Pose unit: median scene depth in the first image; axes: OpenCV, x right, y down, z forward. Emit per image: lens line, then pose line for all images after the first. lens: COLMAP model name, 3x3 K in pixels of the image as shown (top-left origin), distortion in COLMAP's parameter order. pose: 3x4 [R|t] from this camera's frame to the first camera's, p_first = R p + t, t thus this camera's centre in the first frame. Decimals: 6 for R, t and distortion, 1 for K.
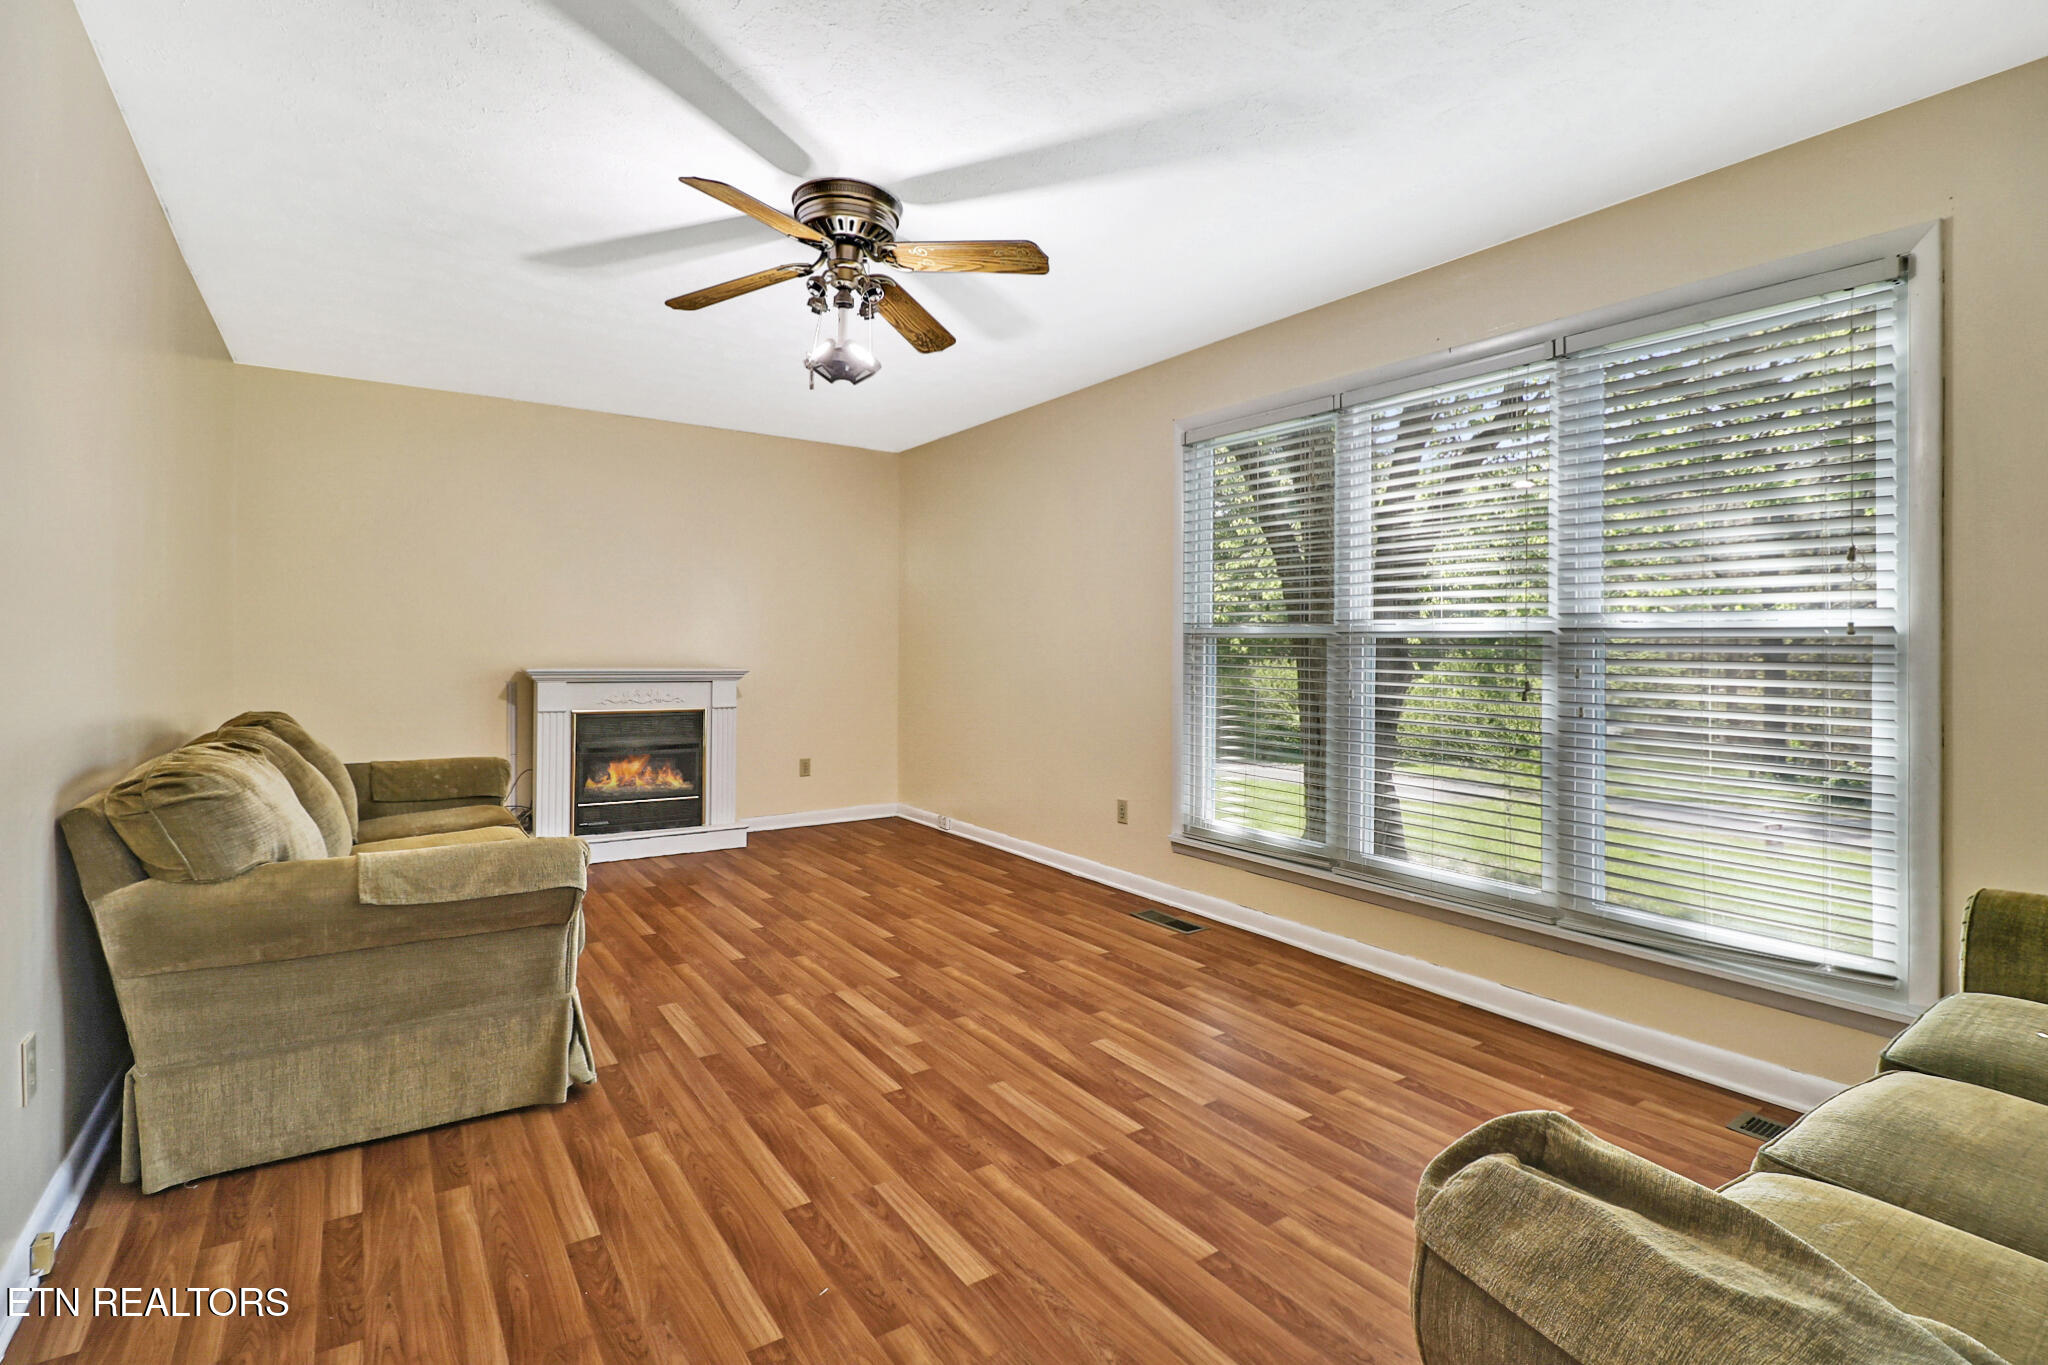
lens RADIAL K [[944.5, 0, 1023.1], [0, 944.5, 664.5], [0, 0, 1]] dist [0.000697, -0.005664]
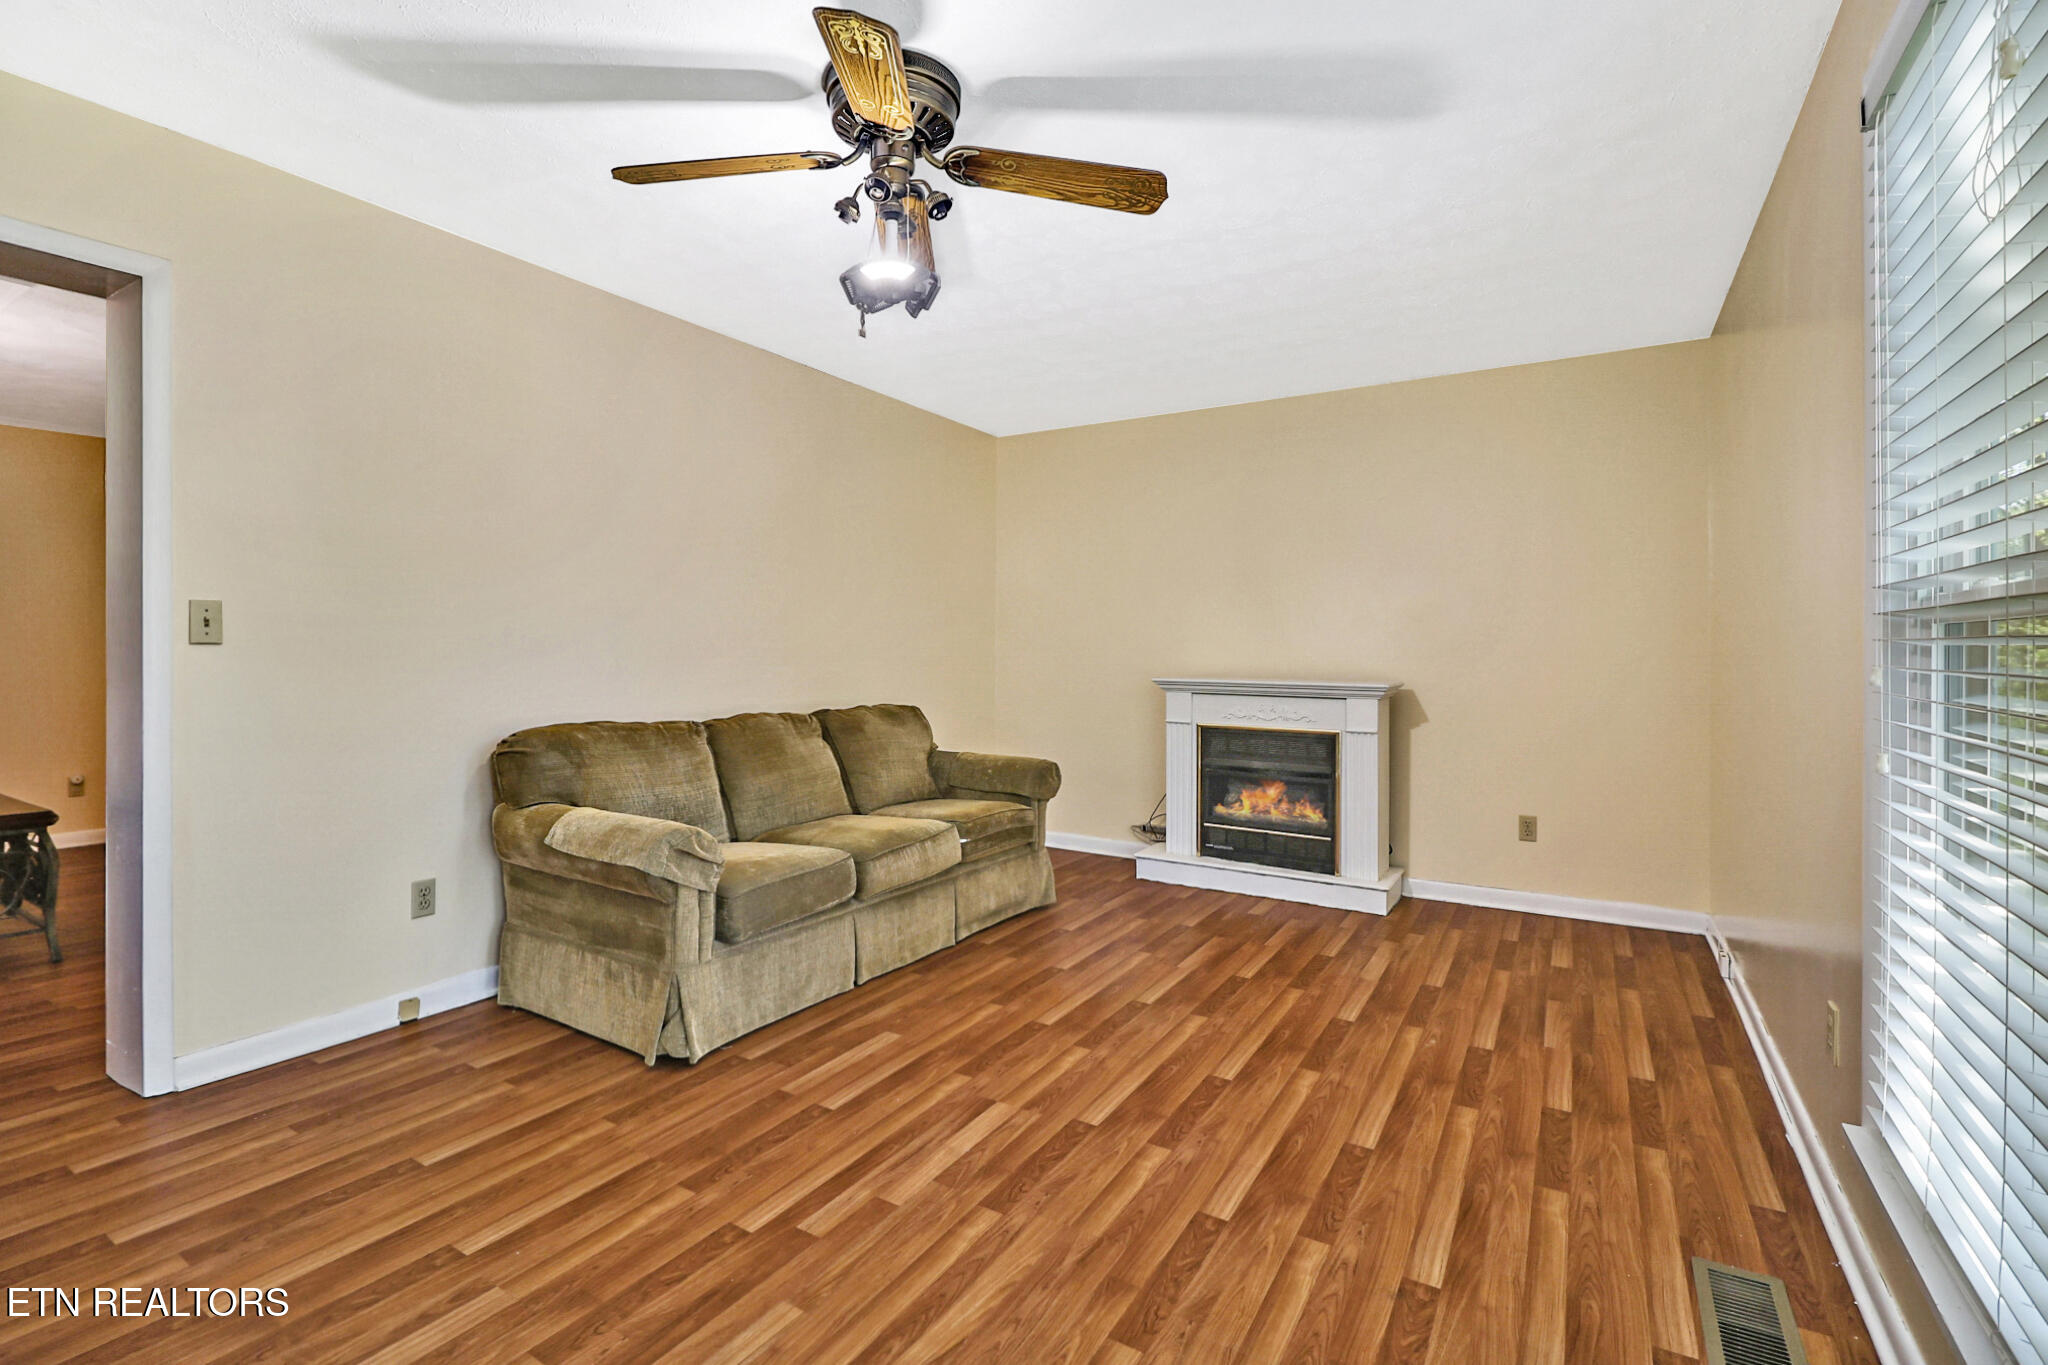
lens RADIAL K [[944.5, 0, 980.0], [0, 944.5, 631.1], [0, 0, 1]] dist [0.000697, -0.005664]
pose [[0.385495, -0.030456, -0.922207, 0.510040], [-0.017368, 0.999039, -0.040254, -0.003969], [0.922547, 0.031535, 0.384595, 0.672825]]
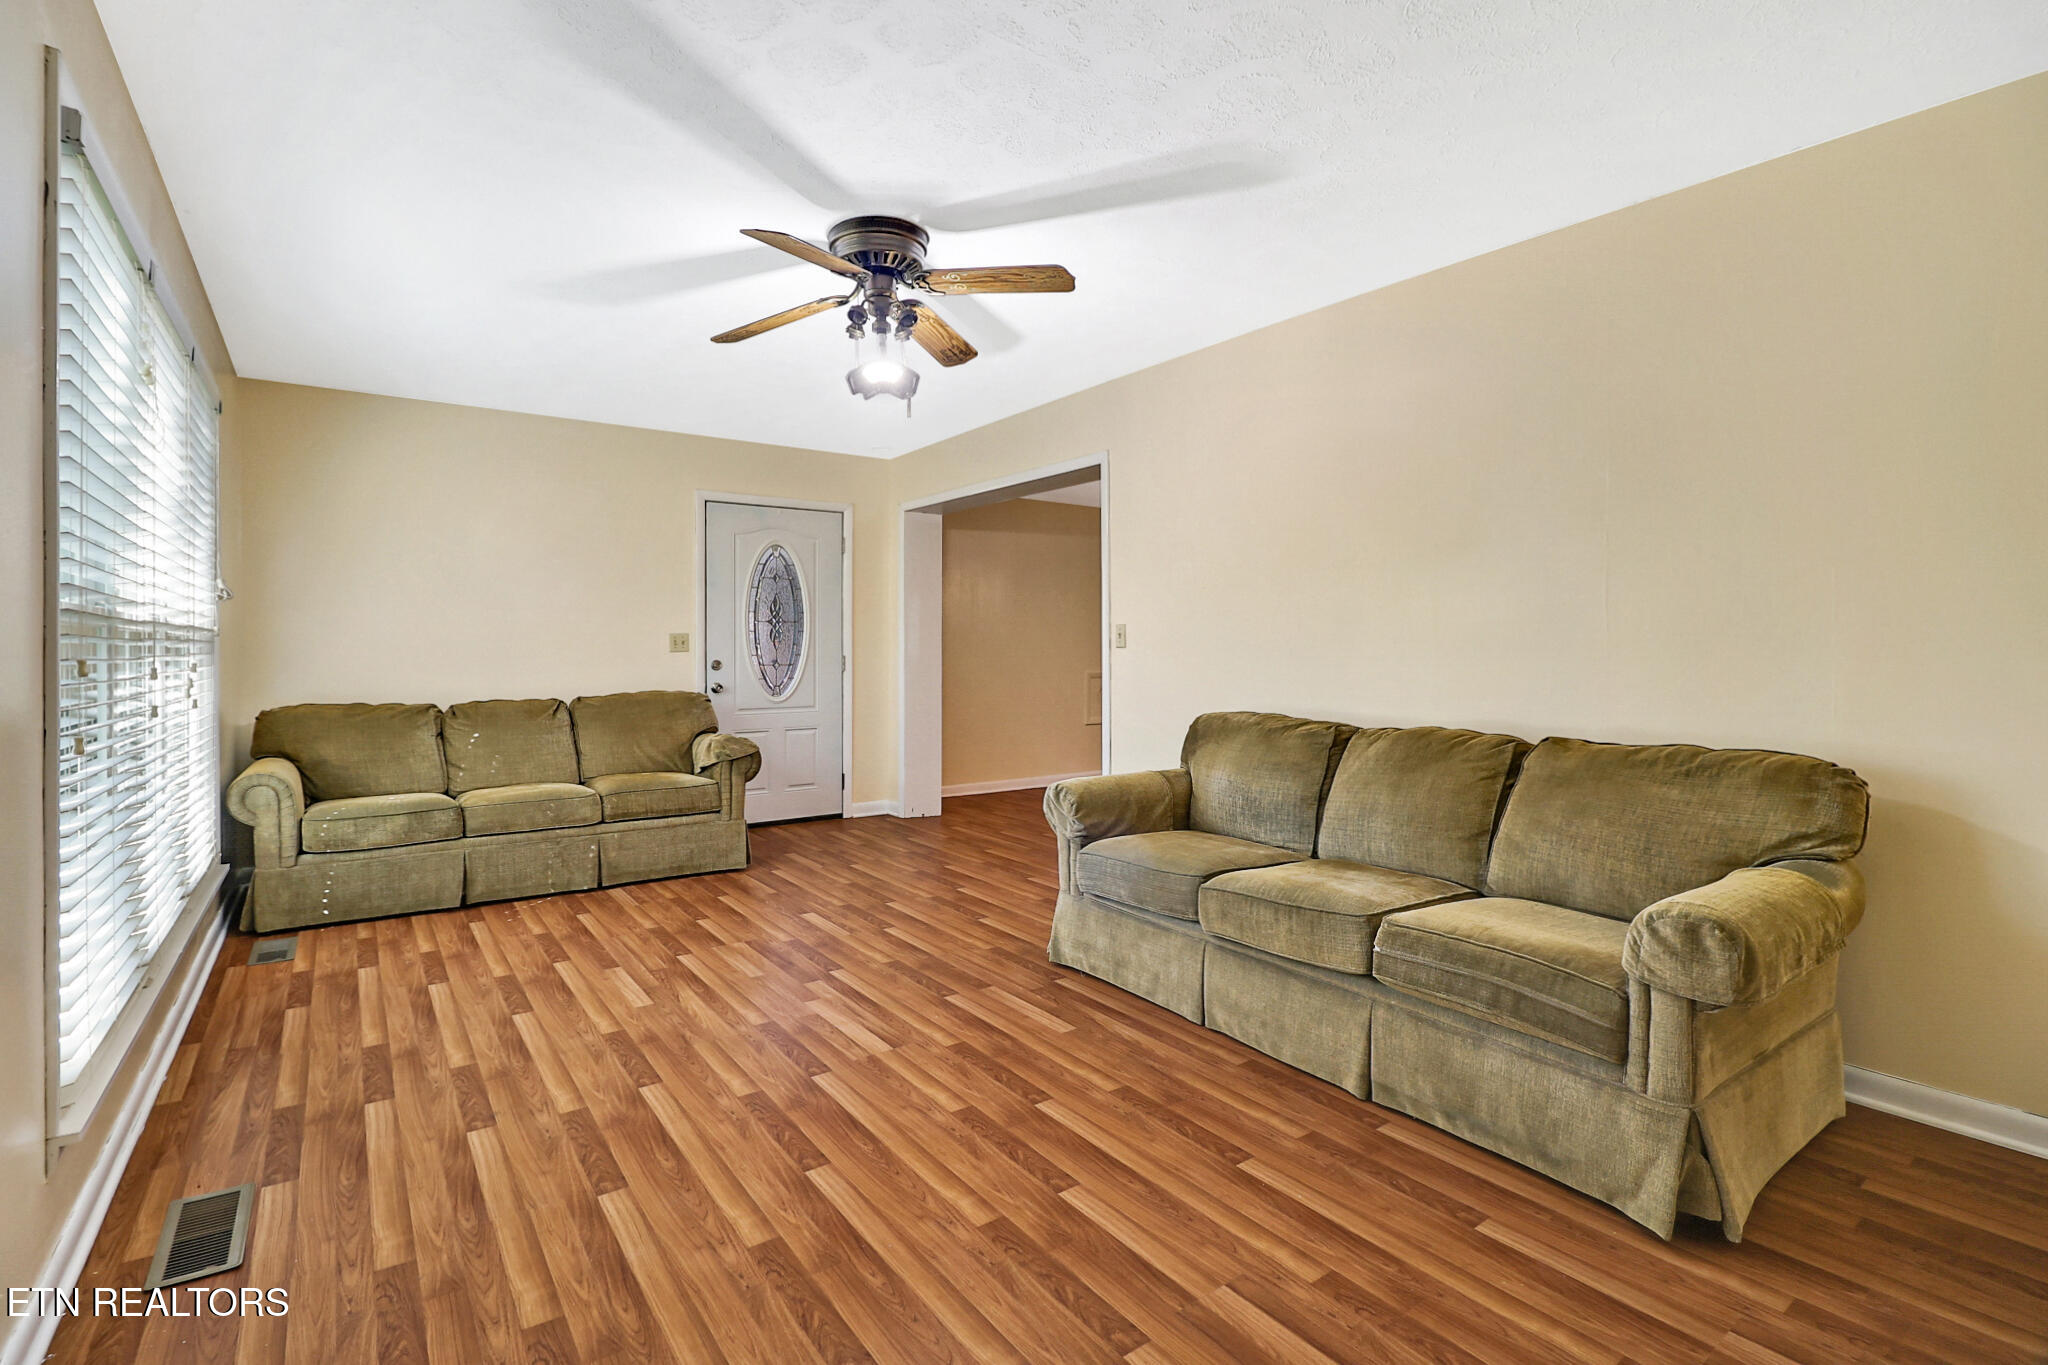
lens RADIAL K [[944.5, 0, 1034.5], [0, 944.5, 681.1], [0, 0, 1]] dist [0.000697, -0.005664]
pose [[-0.999575, -0.008201, -0.027992, -0.299471], [-0.009560, 0.998765, 0.048755, -0.032697], [0.027557, 0.049002, -0.998418, 1.835678]]
